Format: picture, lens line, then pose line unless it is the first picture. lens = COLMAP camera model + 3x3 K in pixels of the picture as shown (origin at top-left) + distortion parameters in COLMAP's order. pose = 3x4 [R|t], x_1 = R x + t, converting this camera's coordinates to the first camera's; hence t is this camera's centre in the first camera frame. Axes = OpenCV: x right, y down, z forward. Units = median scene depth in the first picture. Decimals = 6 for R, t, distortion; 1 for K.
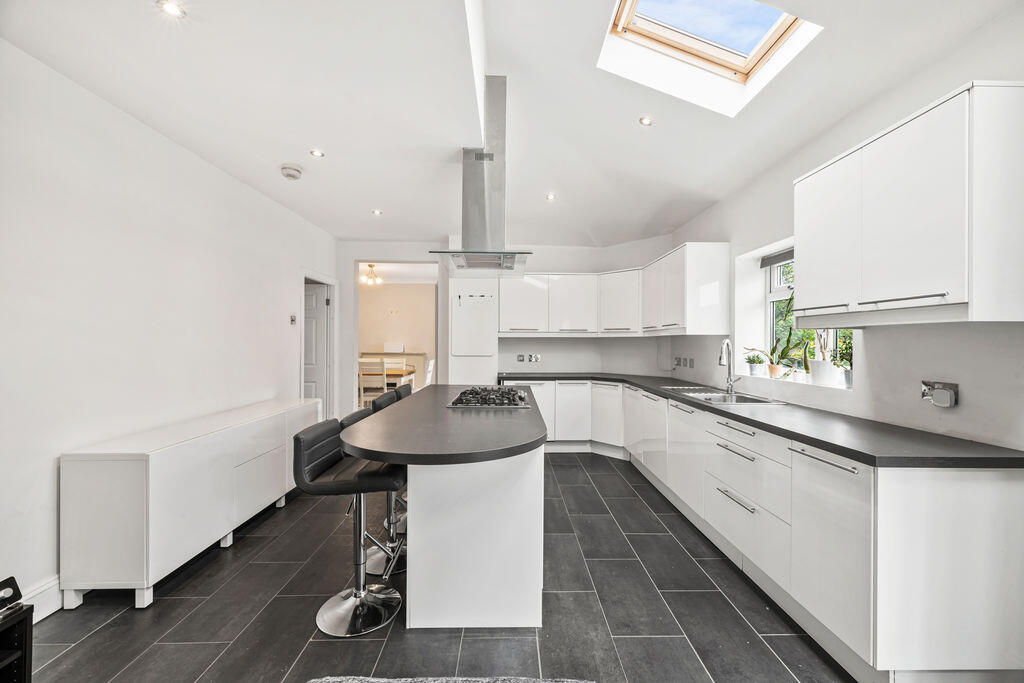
lens RADIAL K [[410.6, 0, 511.6], [0, 410.6, 338.7], [0, 0, 1]] dist [-0.000887, -0.000181]
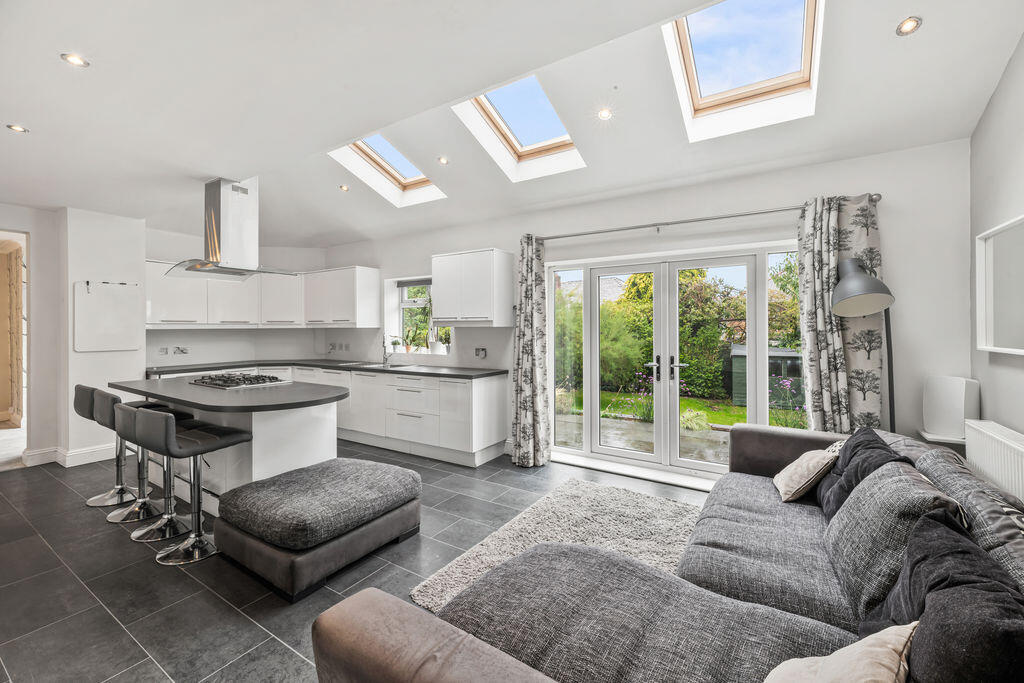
lens RADIAL K [[409.5, 0, 517.7], [0, 409.5, 329.0], [0, 0, 1]] dist [0.001237, 0.000144]
pose [[0.544043, -0.009040, 0.839009, -0.539512], [-0.001913, 0.999926, 0.012015, -0.026056], [-0.839055, -0.008142, 0.543985, -0.325529]]
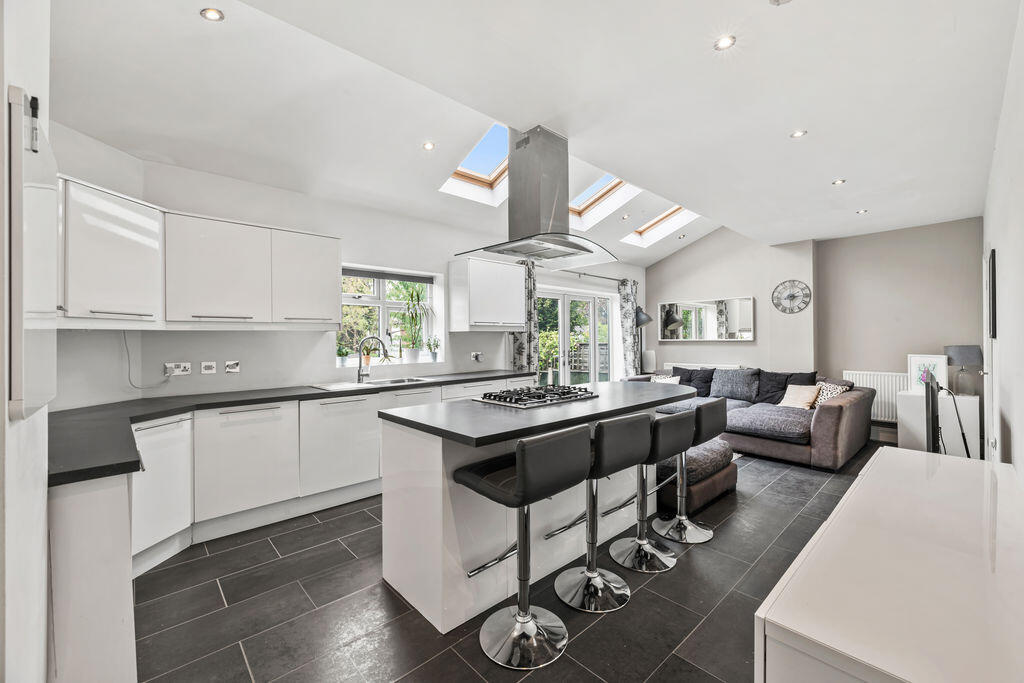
lens RADIAL K [[410.6, 0, 511.6], [0, 410.6, 338.7], [0, 0, 1]] dist [-0.000887, -0.000181]
pose [[-0.663184, -0.001072, 0.748456, -0.619232], [-0.002685, 0.999996, -0.000947, 0.010098], [-0.748452, -0.002638, -0.663184, 1.414884]]
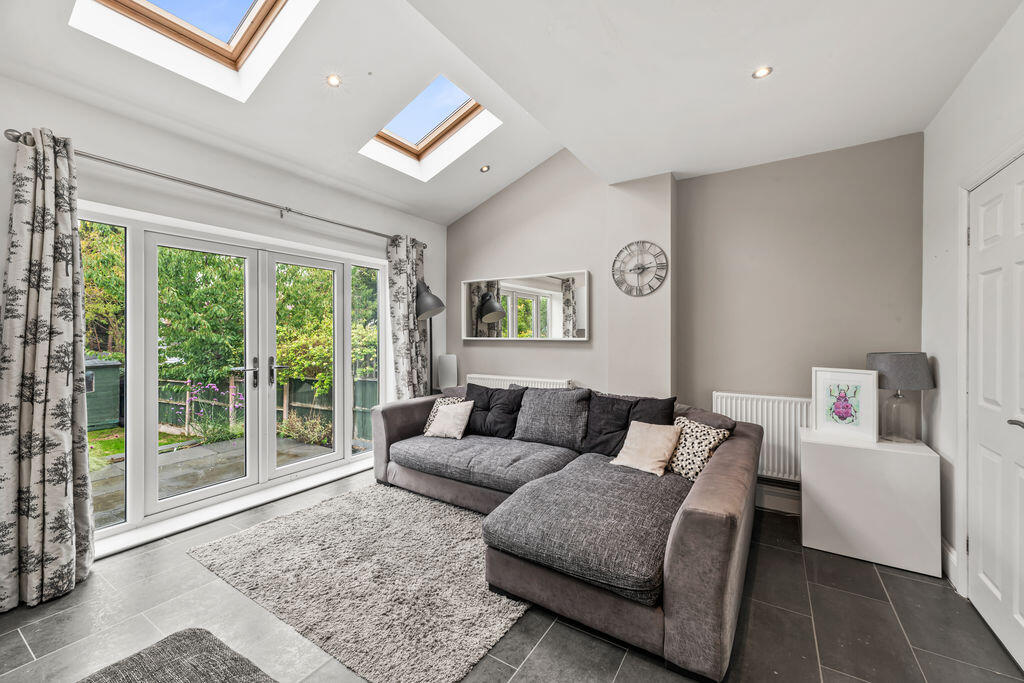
lens RADIAL K [[406.3, 0, 514.9], [0, 406.3, 336.5], [0, 0, 1]] dist [0.001294, 0.000062]
pose [[-0.838822, -0.009579, 0.544321, -0.409509], [-0.010602, 0.999943, 0.001258, 0.003359], [-0.544302, -0.004716, -0.838876, 0.450679]]
